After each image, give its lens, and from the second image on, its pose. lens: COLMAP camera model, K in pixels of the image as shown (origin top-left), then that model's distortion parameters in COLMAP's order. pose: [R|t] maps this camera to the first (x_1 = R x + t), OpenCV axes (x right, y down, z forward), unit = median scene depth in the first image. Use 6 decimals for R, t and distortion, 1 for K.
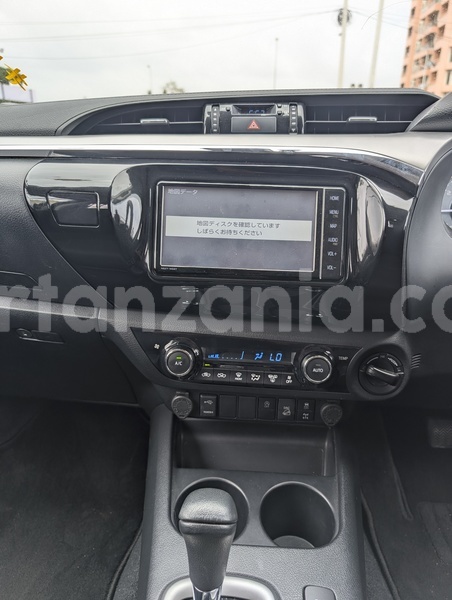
lens RADIAL K [[425.6, 0, 228.1], [0, 425.6, 291.4], [0, 0, 1]] dist [-0.004318, 0.004088]
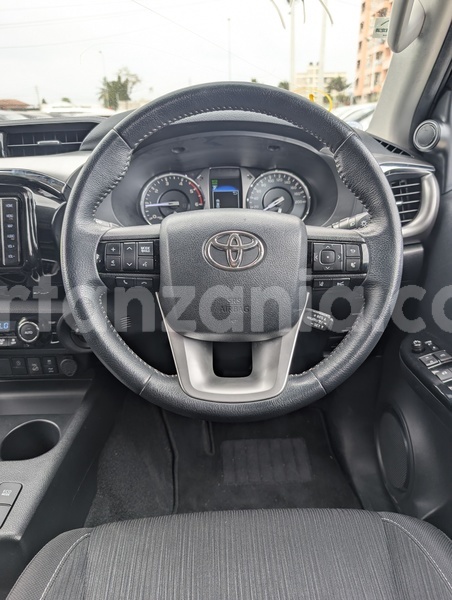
lens RADIAL K [[425.6, 0, 228.1], [0, 425.6, 291.4], [0, 0, 1]] dist [-0.004318, 0.004088]
pose [[0.996855, -0.062936, 0.048155, 0.777486], [0.061140, 0.997409, 0.037900, 0.042482], [-0.050415, -0.034836, 0.998121, -0.367118]]
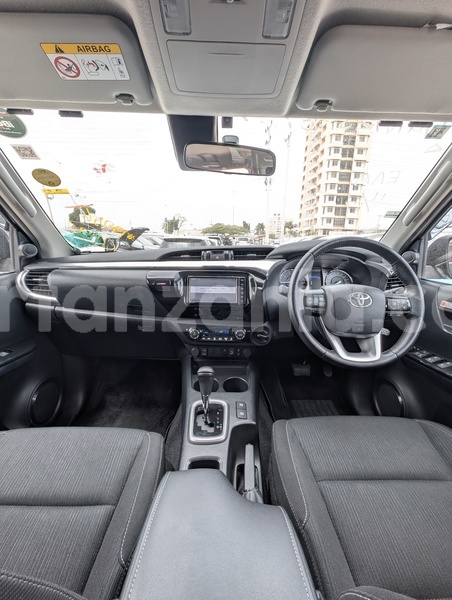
lens RADIAL K [[241.3, 0, 221.1], [0, 241.3, 302.5], [0, 0, 1]] dist [0.001693, 0.000010]
pose [[0.998837, -0.021406, 0.043206, 0.002695], [0.025523, 0.994947, -0.097107, 0.116010], [-0.040909, 0.098097, 0.994336, -0.742697]]
